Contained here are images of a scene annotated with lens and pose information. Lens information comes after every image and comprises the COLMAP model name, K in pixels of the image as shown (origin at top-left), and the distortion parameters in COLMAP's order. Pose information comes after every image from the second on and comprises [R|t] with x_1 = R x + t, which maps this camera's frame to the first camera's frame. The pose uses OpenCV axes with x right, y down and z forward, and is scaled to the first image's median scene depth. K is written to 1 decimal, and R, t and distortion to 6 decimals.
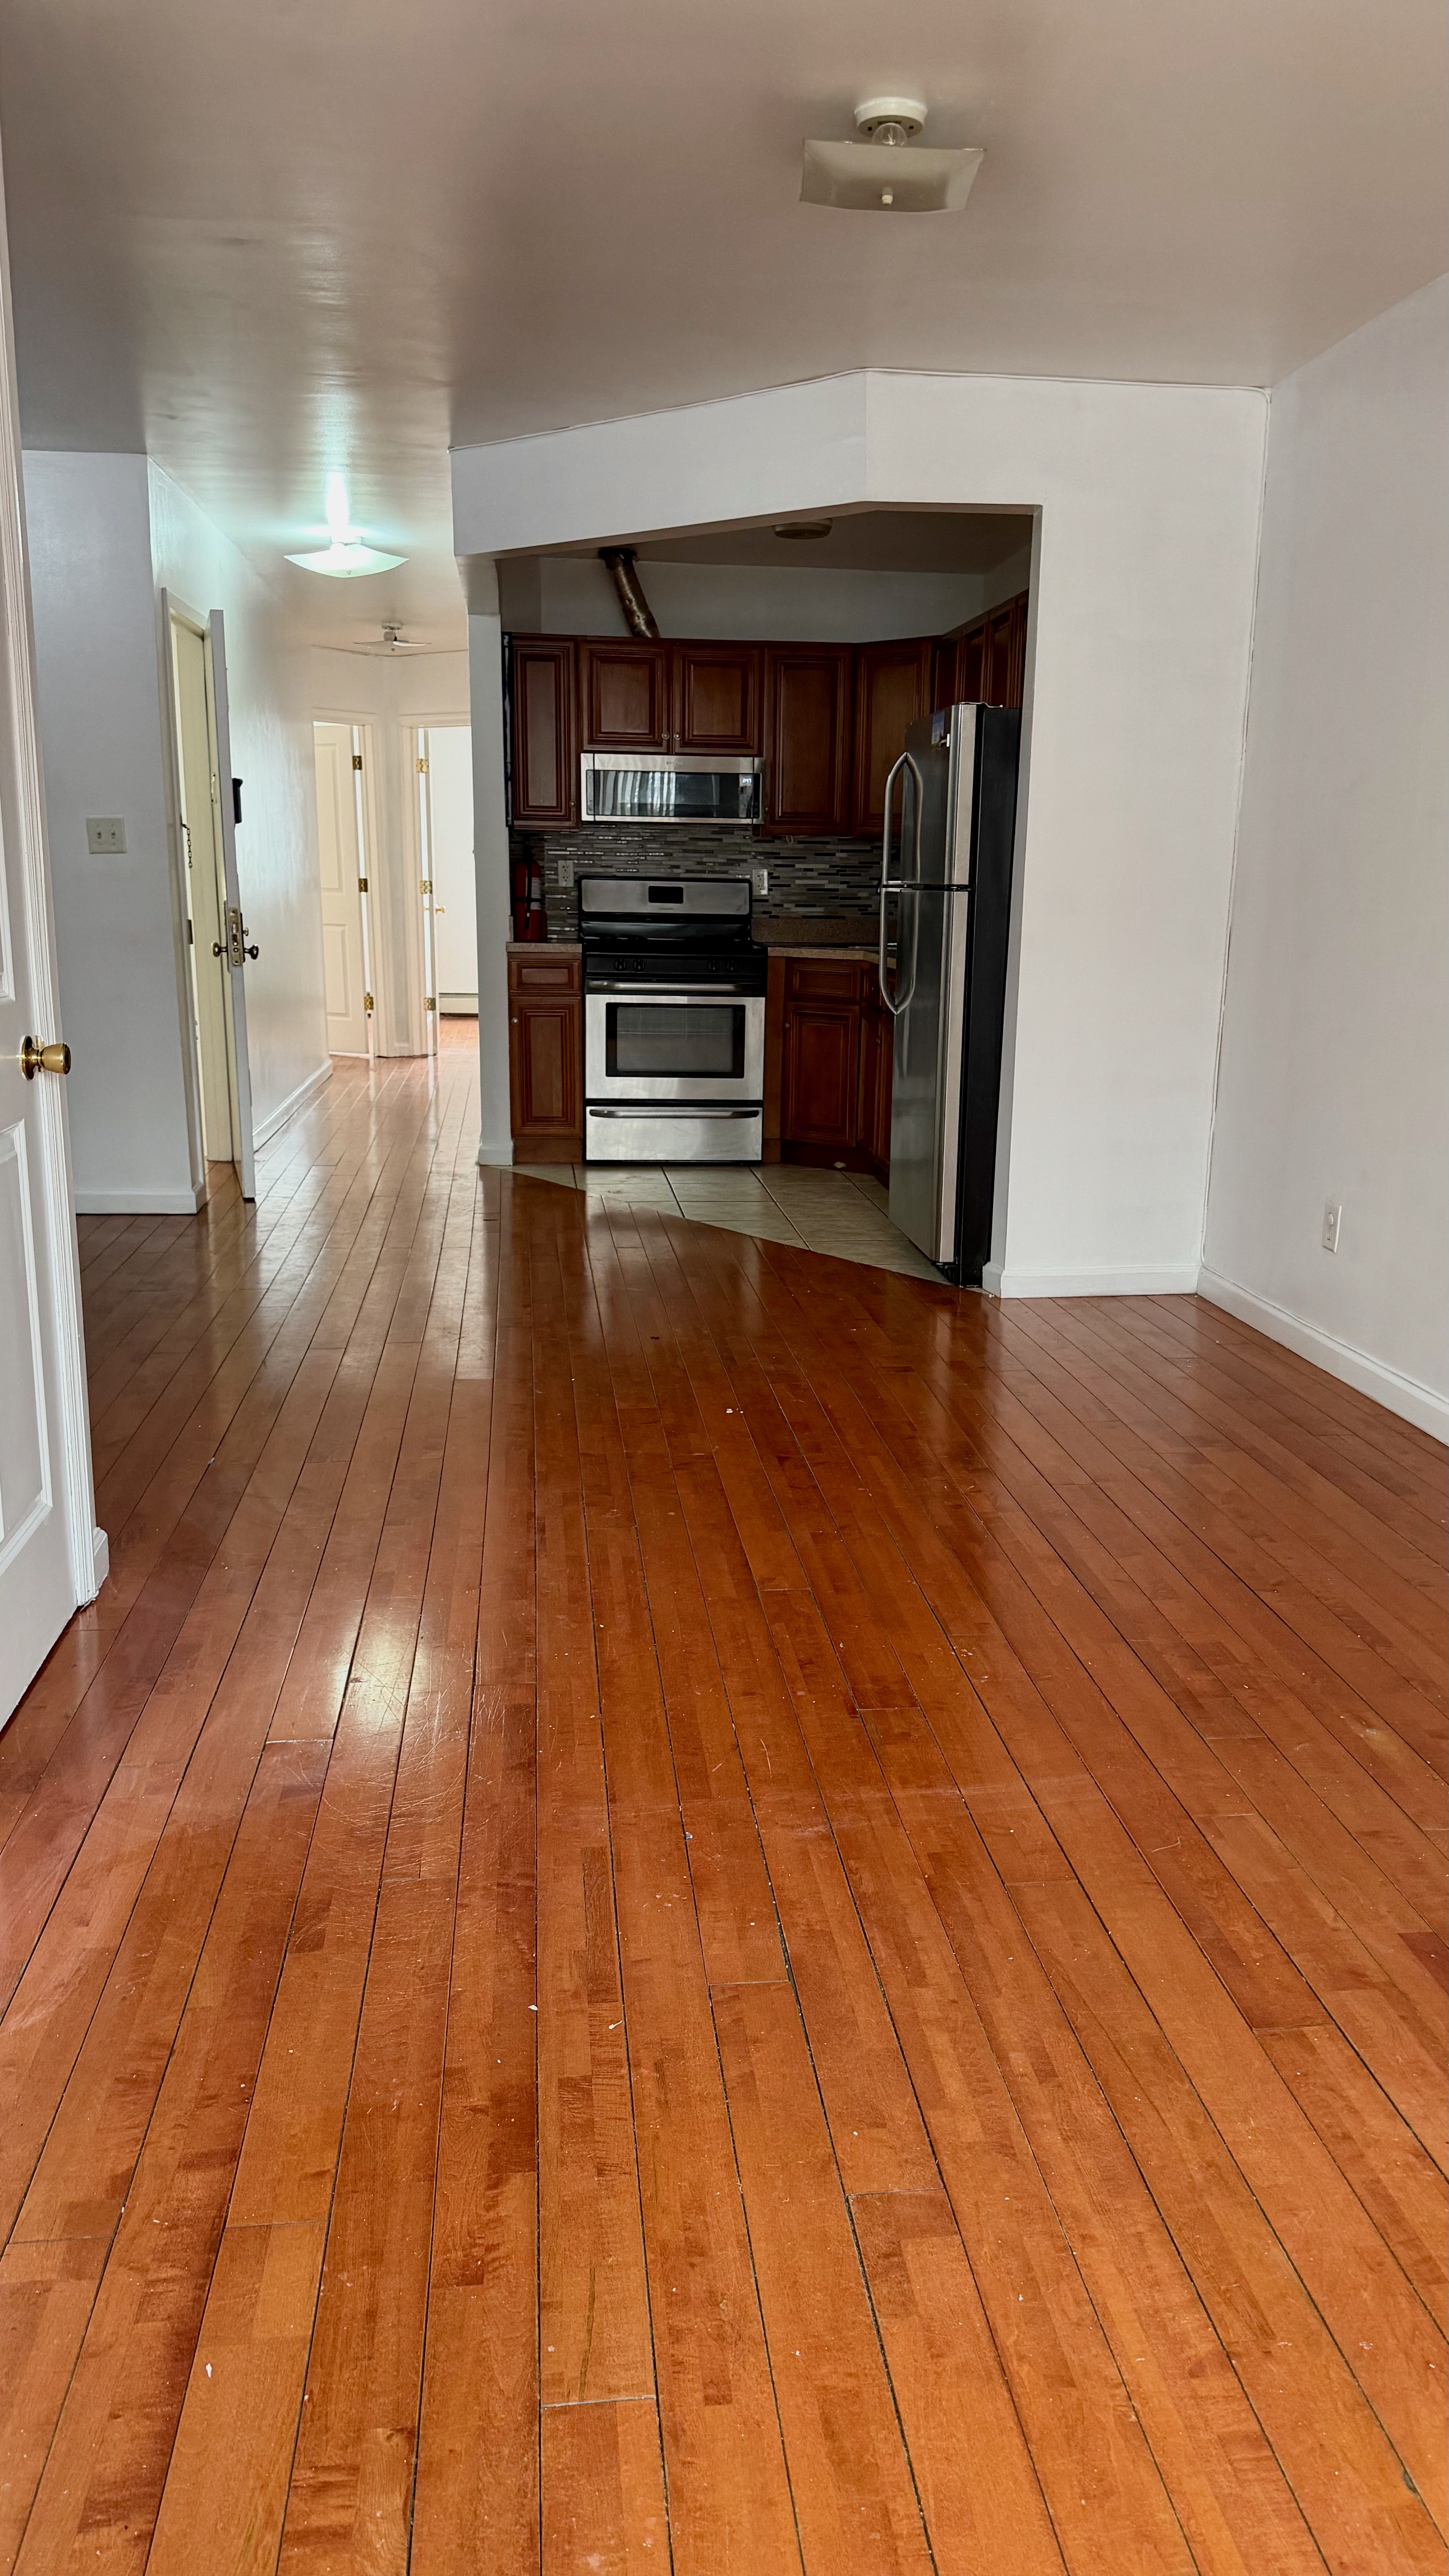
lens RADIAL K [[1824.2, 0, 719.7], [0, 1824.2, 1292.4], [0, 0, 1]] dist [-0.001900, -0.000919]
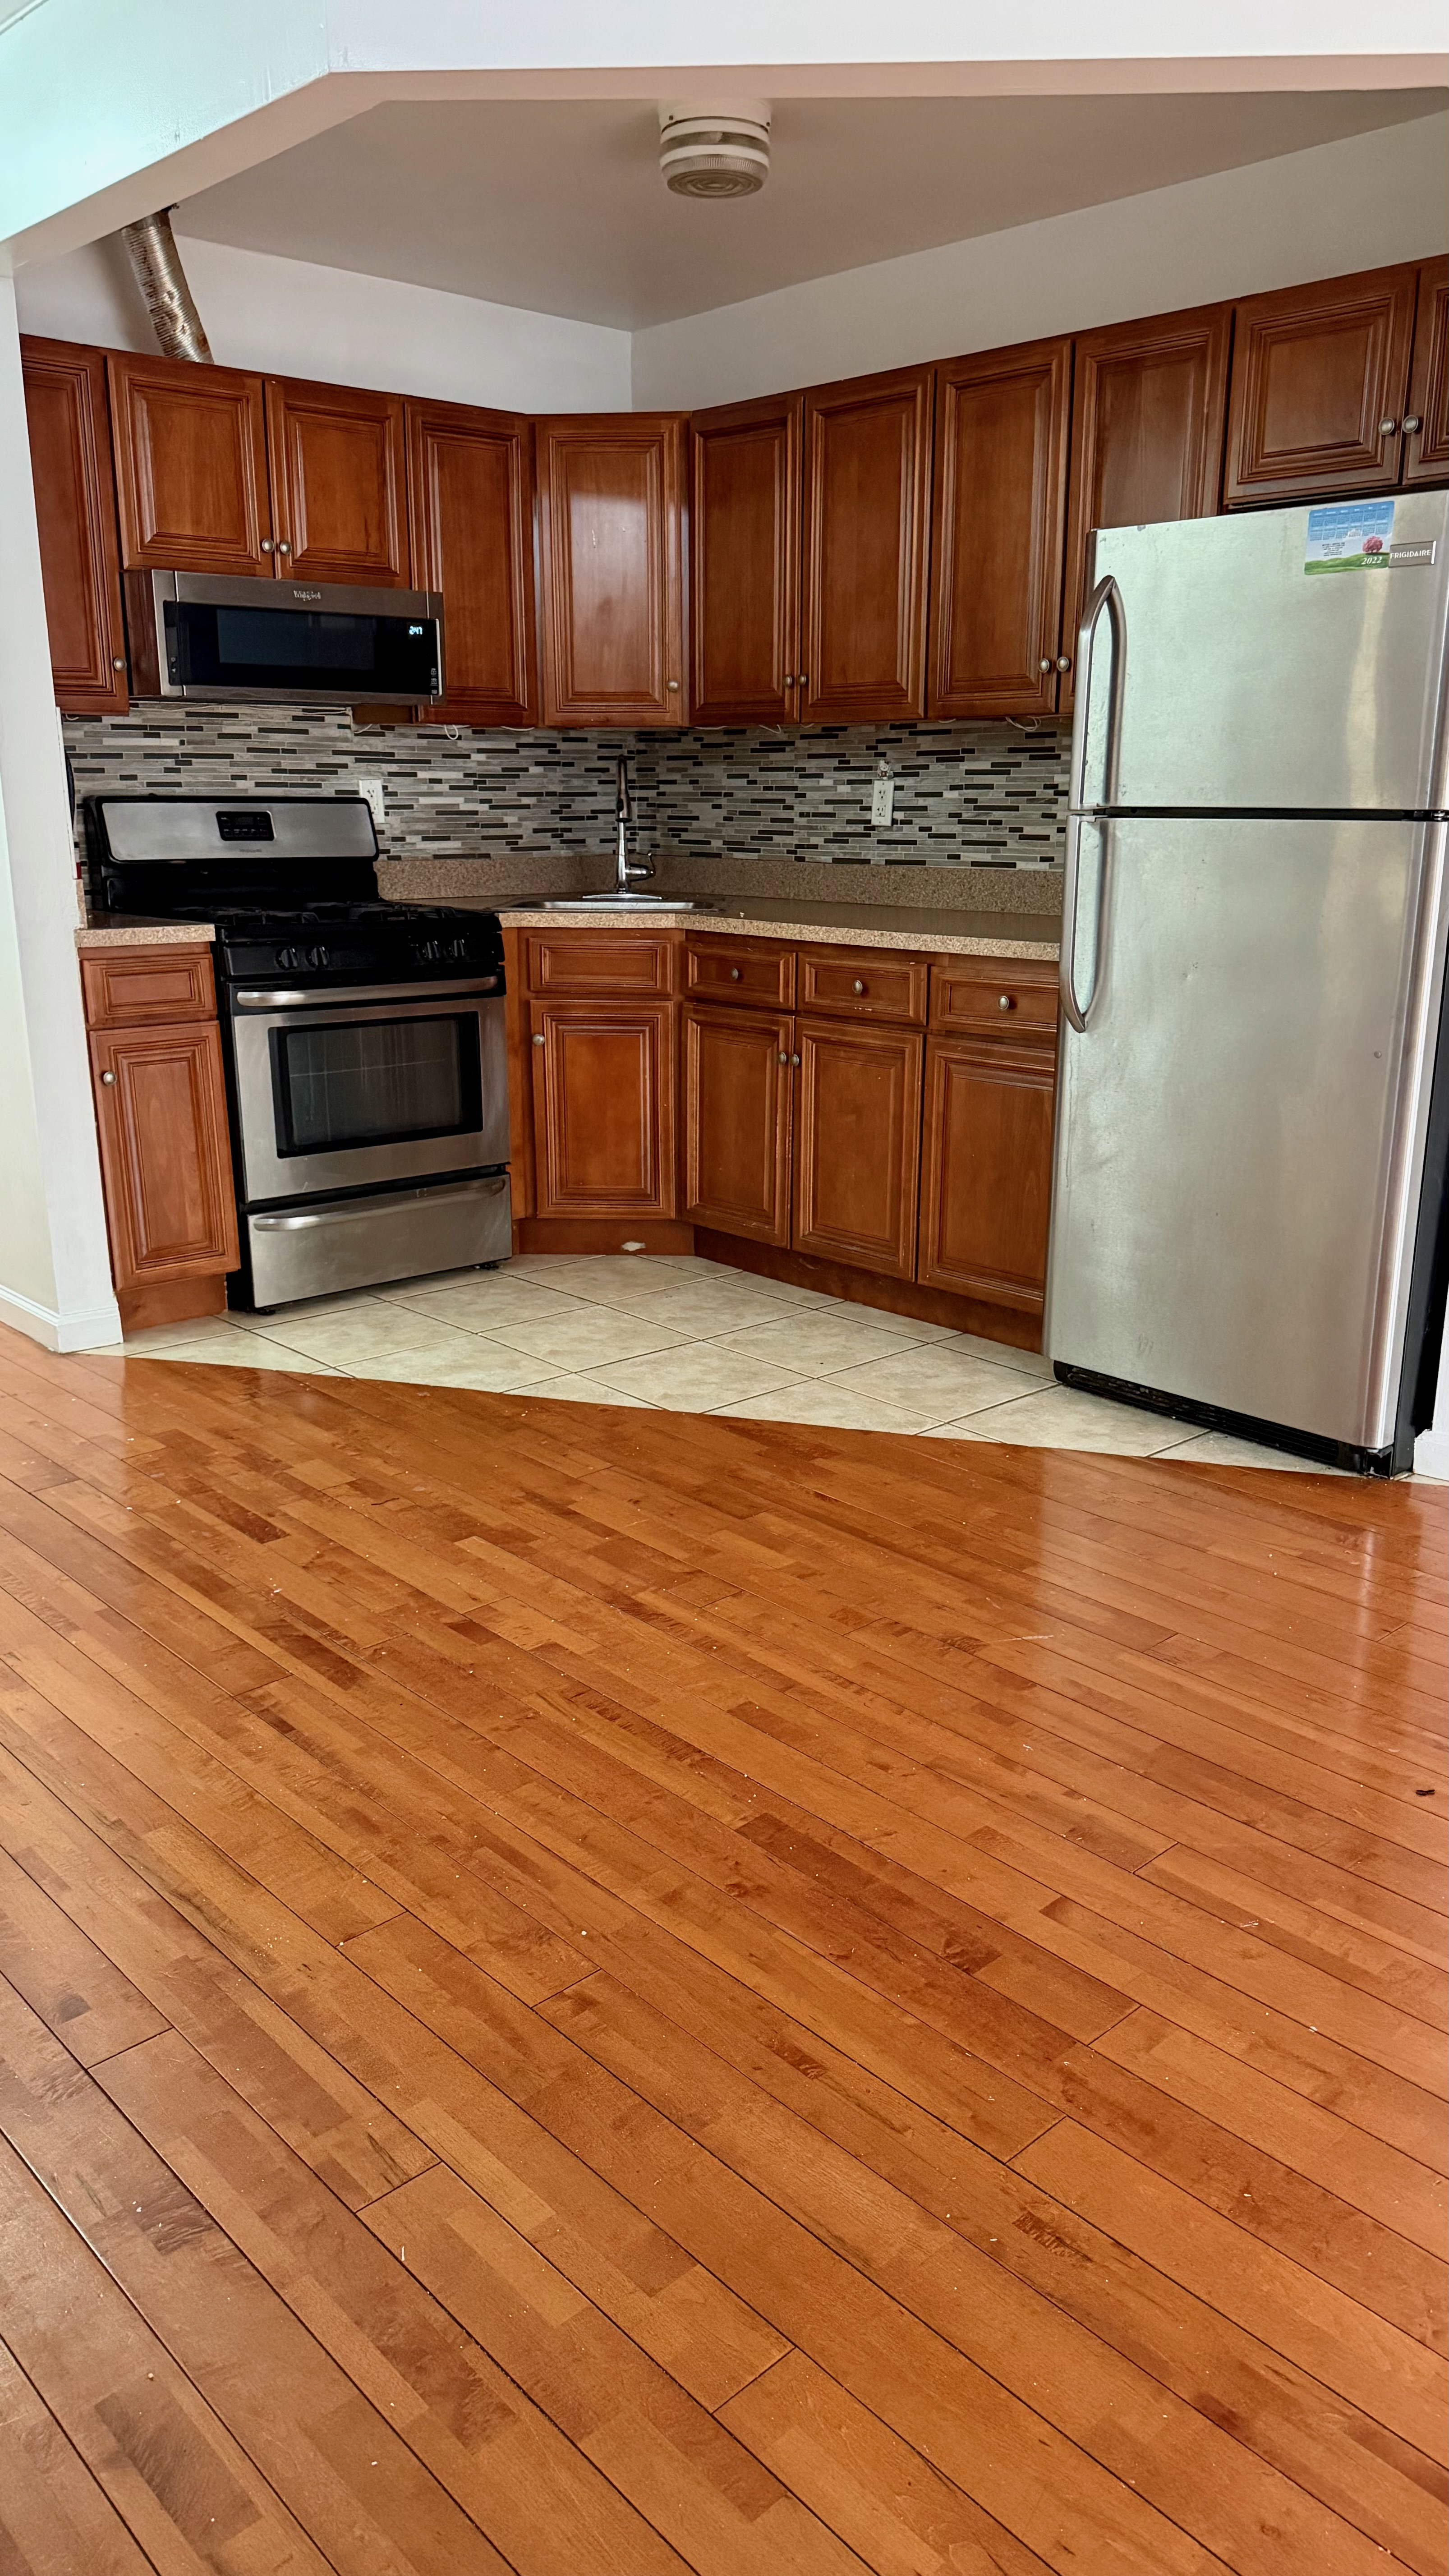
lens RADIAL K [[1824.2, 0, 728.2], [0, 1824.2, 1289.6], [0, 0, 1]] dist [-0.001900, -0.000919]
pose [[0.803919, -0.168259, 0.570441, -0.274837], [0.138816, 0.985739, 0.095125, -0.111266], [-0.578311, 0.002714, 0.815812, 0.456504]]
